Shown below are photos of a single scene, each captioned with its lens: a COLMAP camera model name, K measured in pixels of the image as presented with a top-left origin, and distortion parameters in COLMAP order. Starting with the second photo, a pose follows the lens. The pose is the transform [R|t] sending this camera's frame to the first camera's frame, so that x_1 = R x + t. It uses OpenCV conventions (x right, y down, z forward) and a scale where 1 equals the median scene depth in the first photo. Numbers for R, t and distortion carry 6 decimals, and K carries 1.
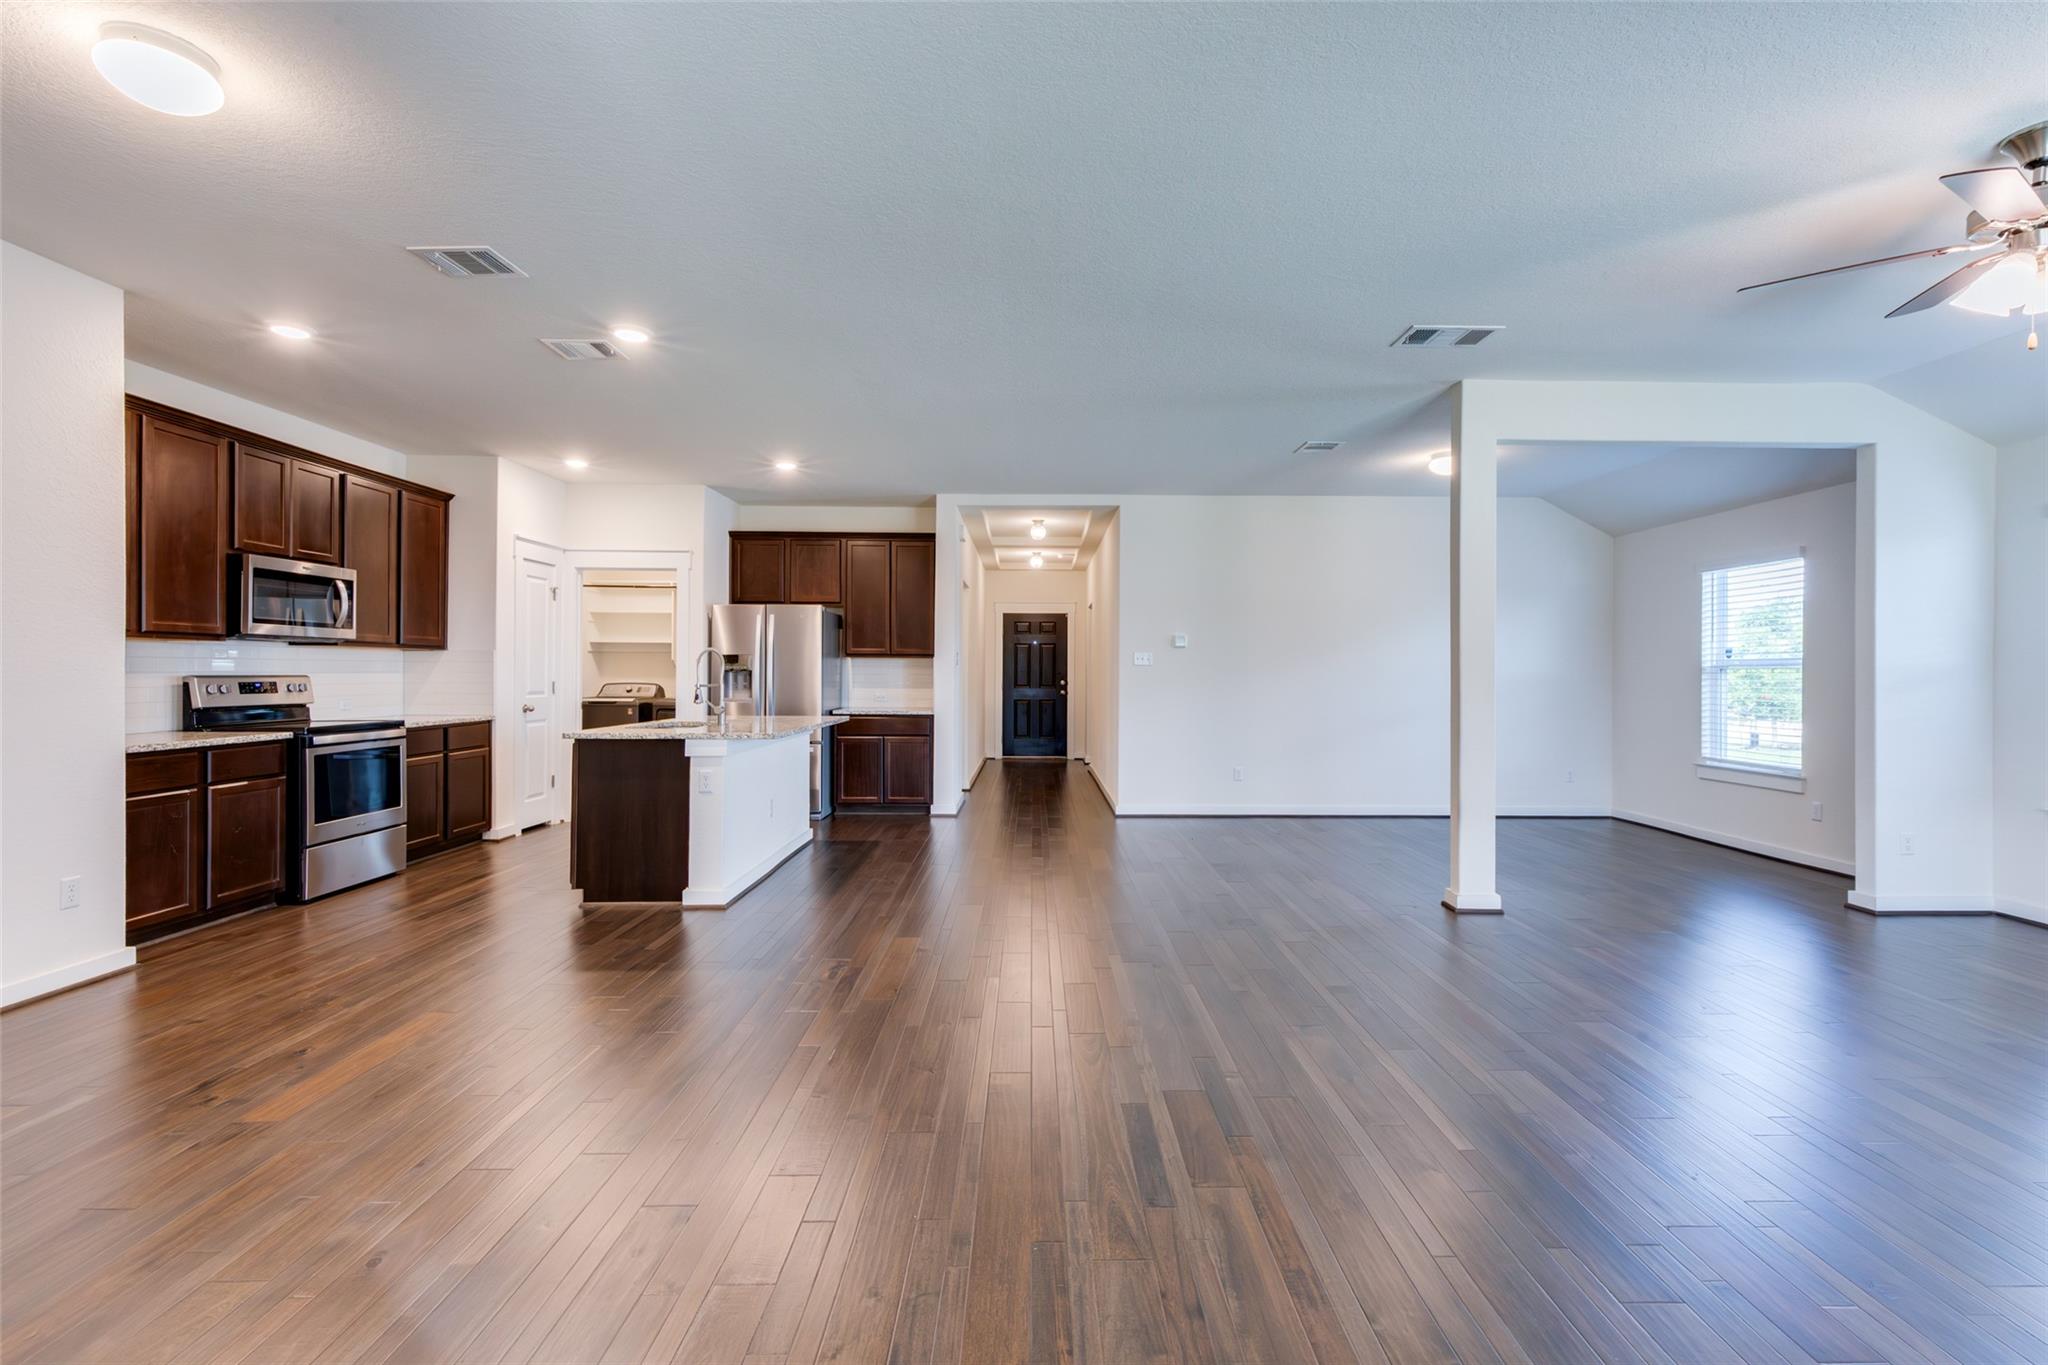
lens RADIAL K [[921.6, 0, 1043.4], [0, 921.6, 670.5], [0, 0, 1]] dist [0.009302, -0.002635]
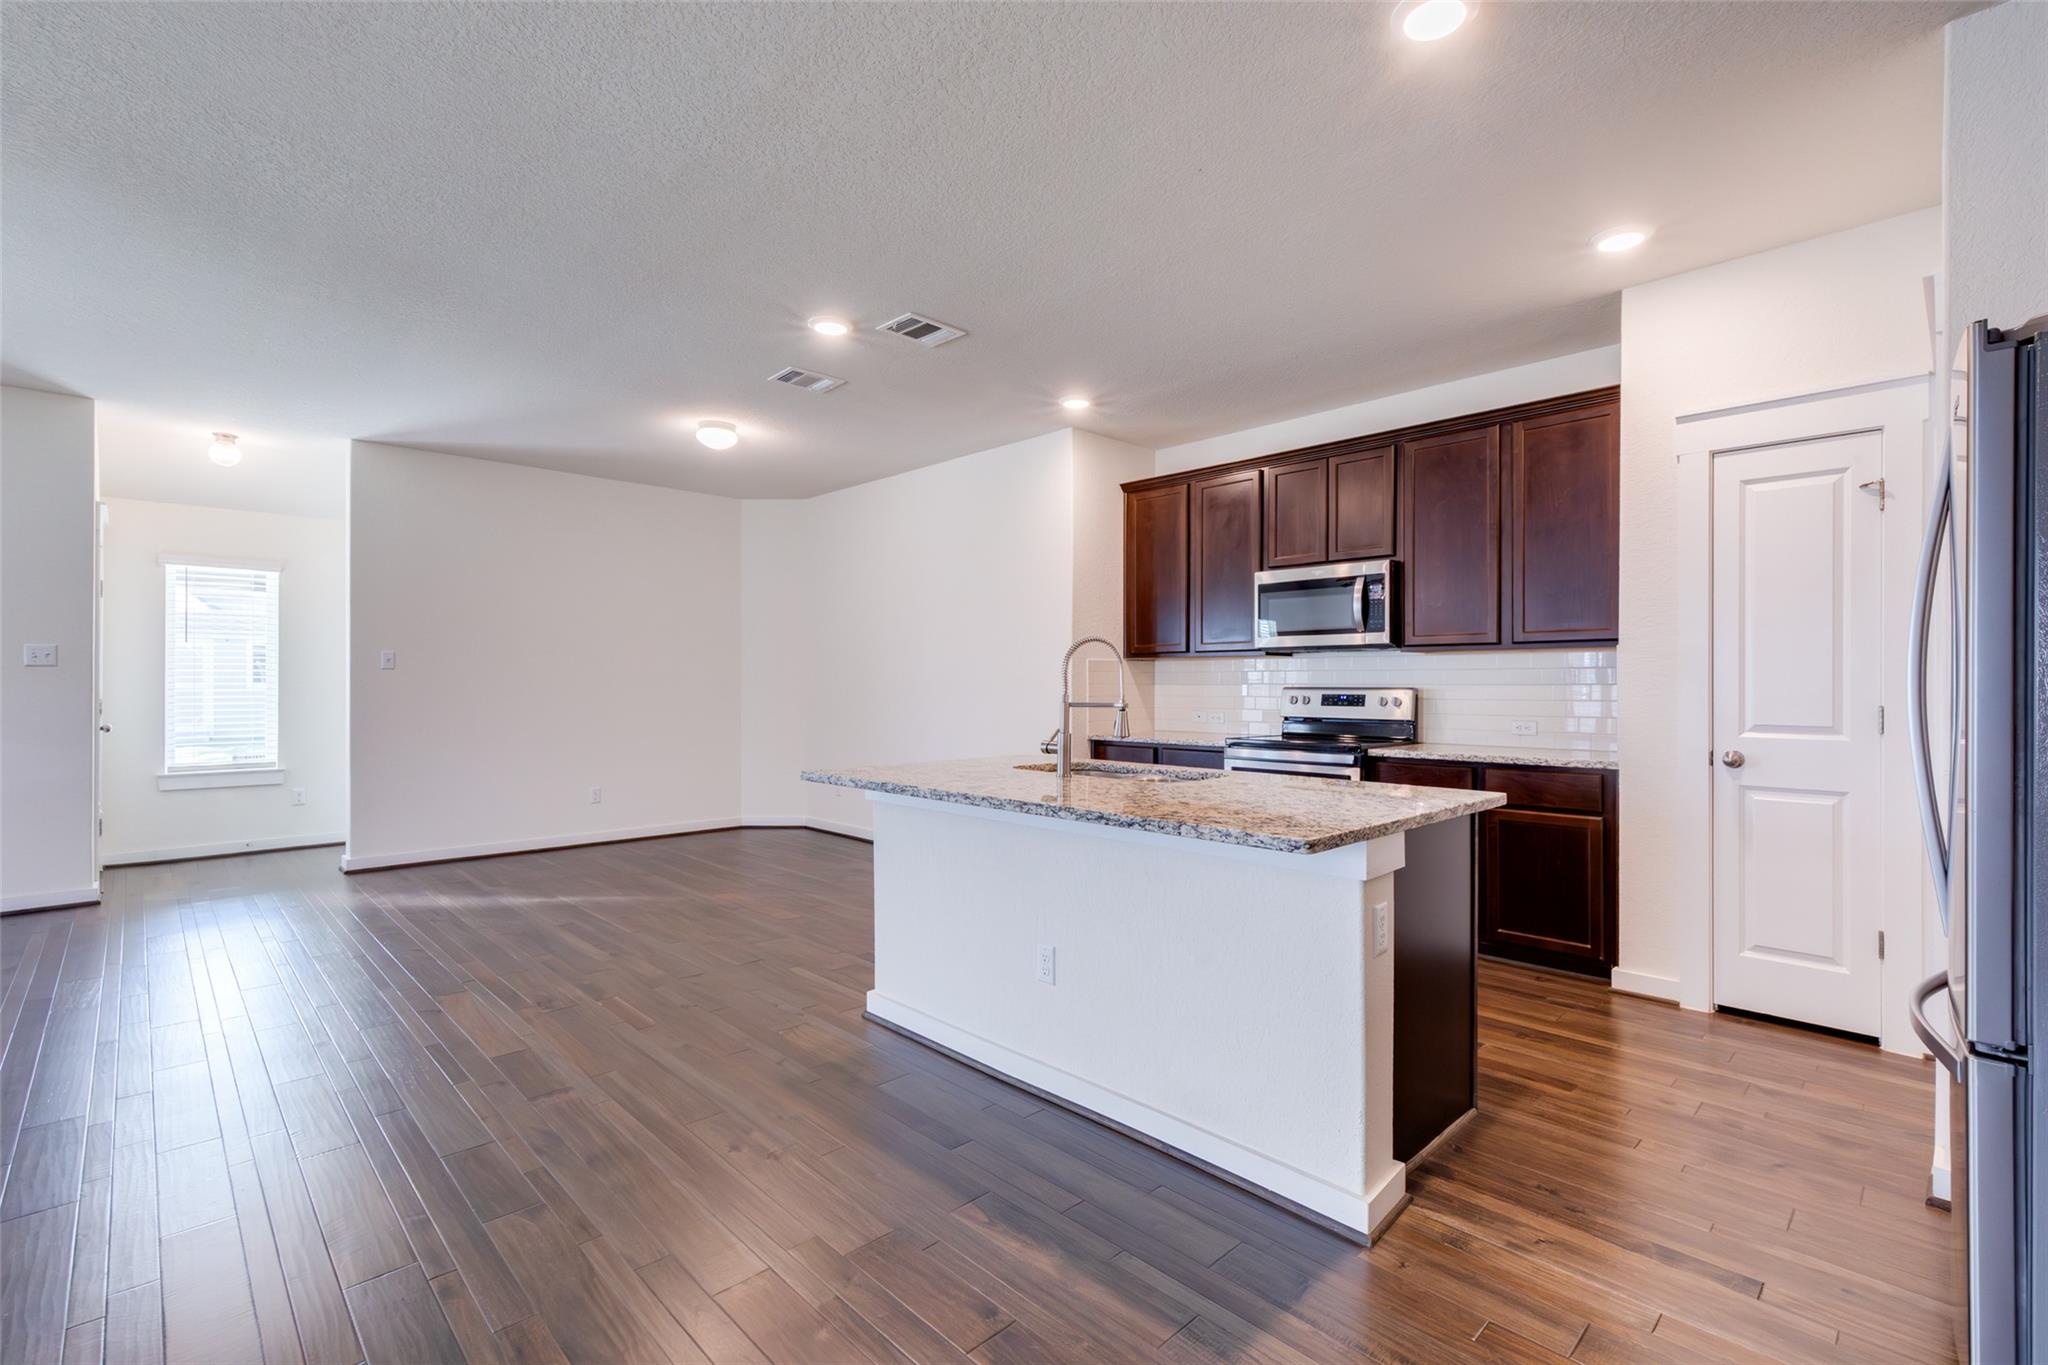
lens RADIAL K [[921.6, 0, 1043.1], [0, 921.6, 667.0], [0, 0, 1]] dist [0.009302, -0.002635]
pose [[-0.722232, -0.015732, -0.691472, 0.038748], [0.000238, 0.999736, -0.022993, 0.005274], [0.691651, -0.016771, -0.722038, 1.261099]]
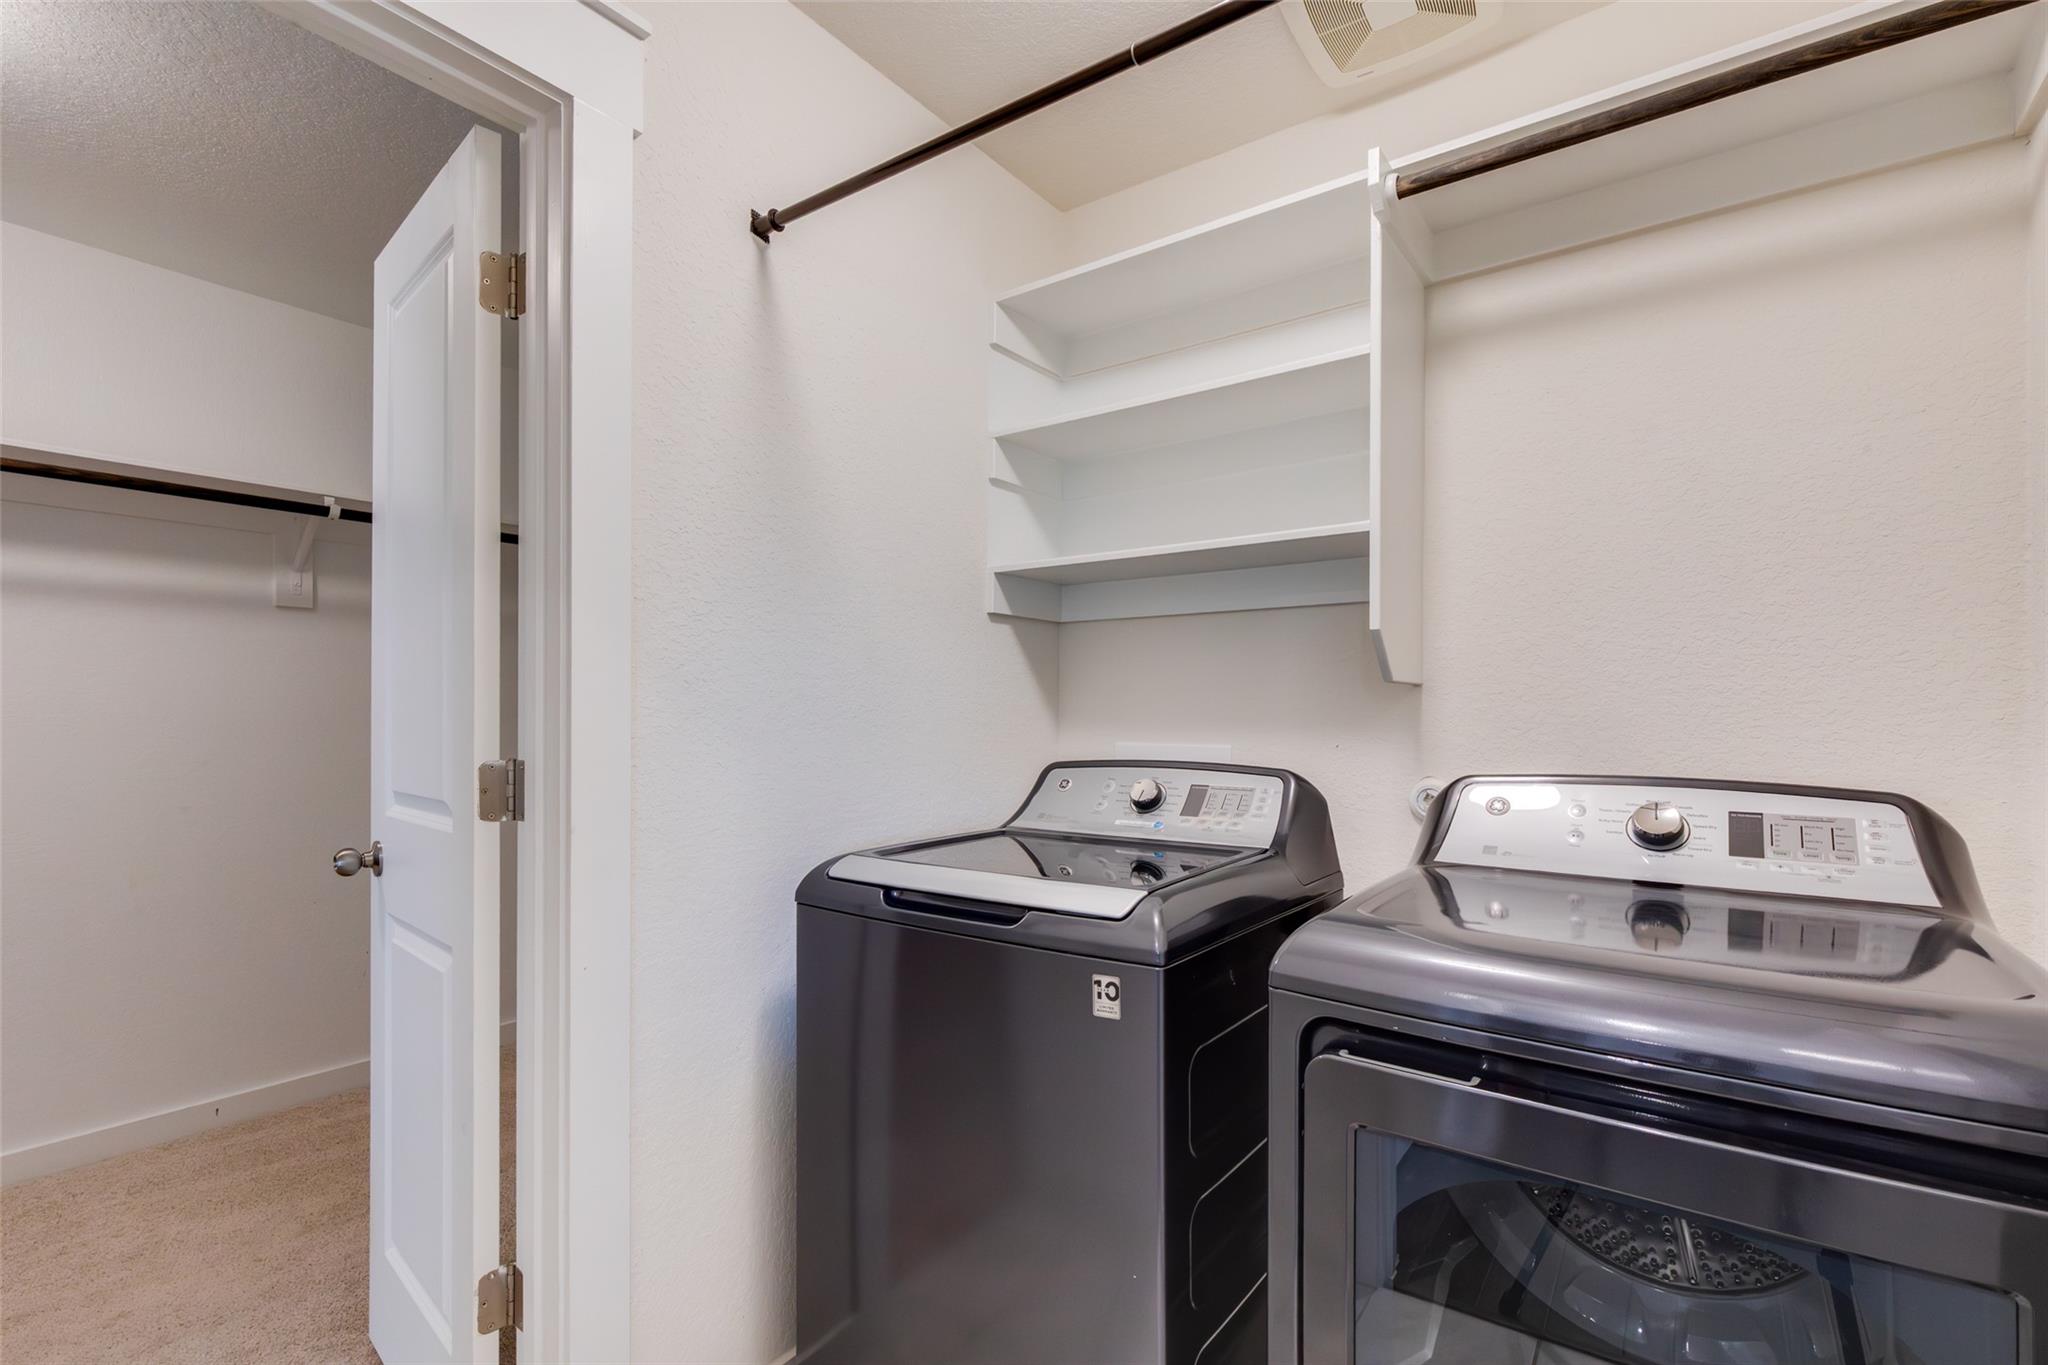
lens RADIAL K [[921.6, 0, 1038.9], [0, 921.6, 703.0], [0, 0, 1]] dist [0.009302, -0.002635]
pose [[0.793898, -0.011900, -0.607935, -0.531996], [0.006780, 0.999920, -0.010719, 0.004818], [0.608014, 0.004388, 0.793914, 1.264699]]
